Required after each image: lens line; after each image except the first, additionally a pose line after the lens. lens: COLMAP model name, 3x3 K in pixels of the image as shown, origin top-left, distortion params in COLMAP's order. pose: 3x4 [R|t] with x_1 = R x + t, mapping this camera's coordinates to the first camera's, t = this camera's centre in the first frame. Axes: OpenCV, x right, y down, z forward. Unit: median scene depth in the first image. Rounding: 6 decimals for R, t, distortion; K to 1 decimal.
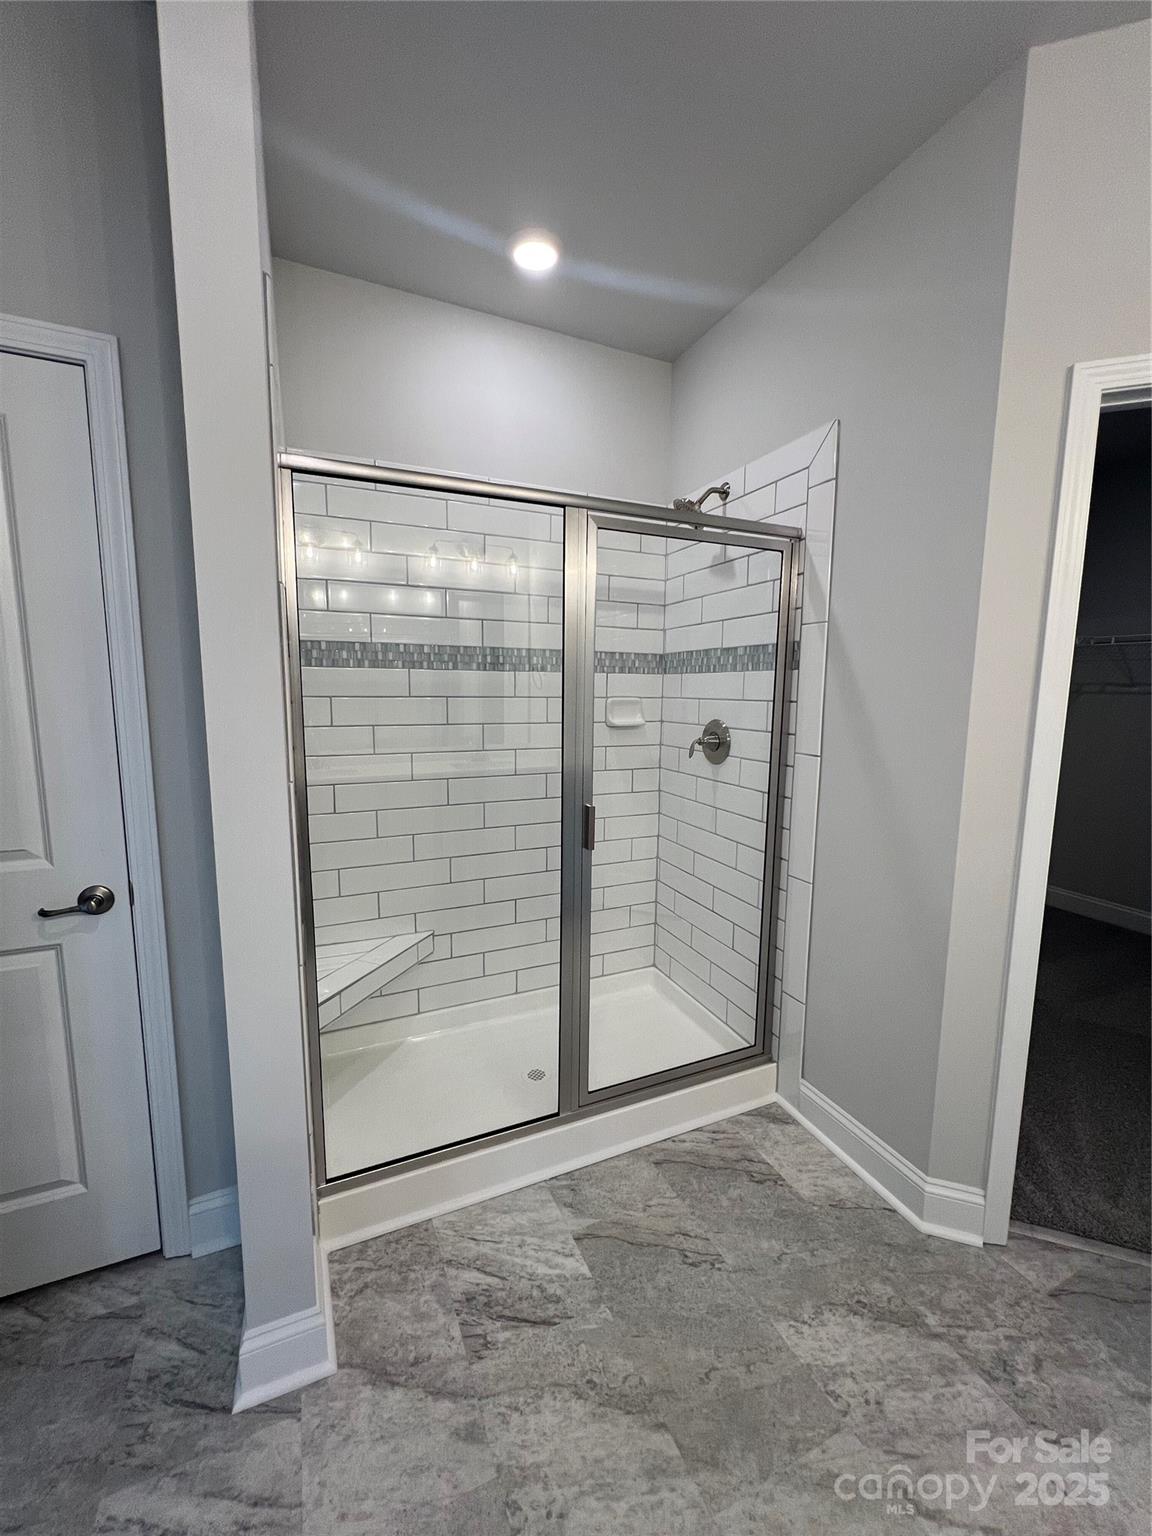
lens RADIAL K [[616.2, 0, 579.0], [0, 616.2, 770.4], [0, 0, 1]] dist [-0.004362, -0.000169]
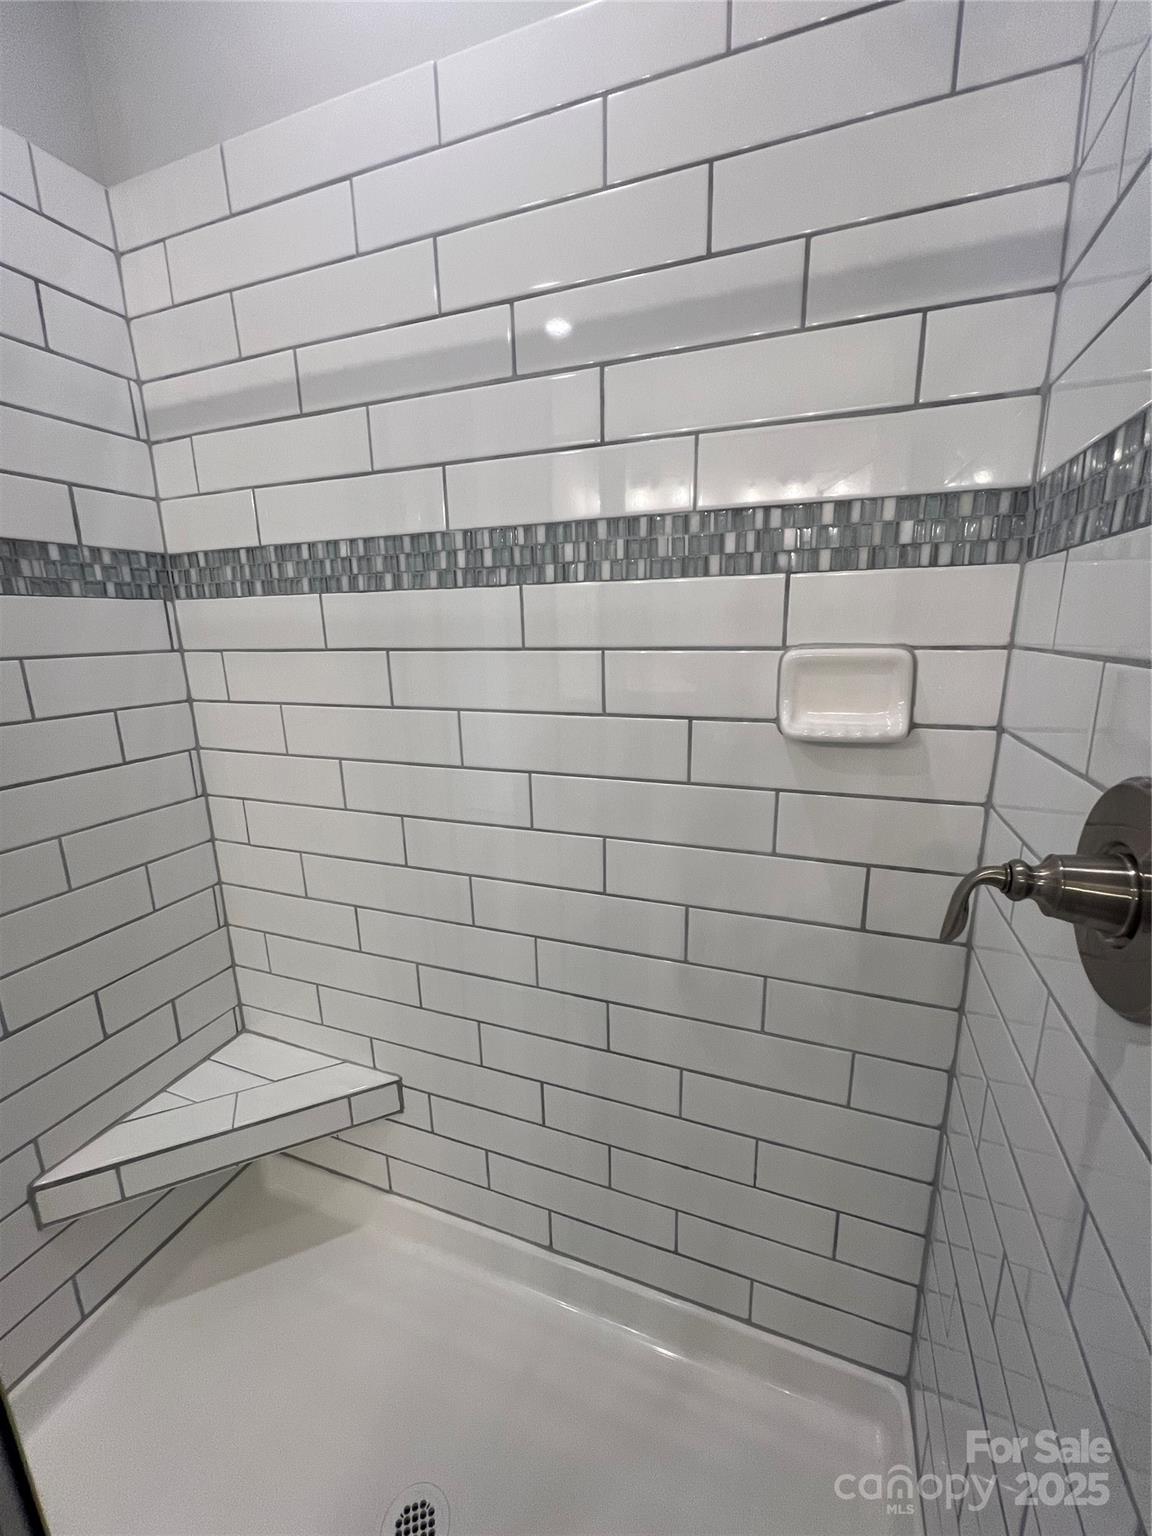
lens RADIAL K [[616.2, 0, 578.5], [0, 616.2, 767.4], [0, 0, 1]] dist [-0.004362, -0.000169]
pose [[0.708678, 0.136831, -0.692136, 0.228556], [-0.067951, 0.989690, 0.126081, -0.098238], [0.702252, -0.042319, 0.710670, 0.753900]]
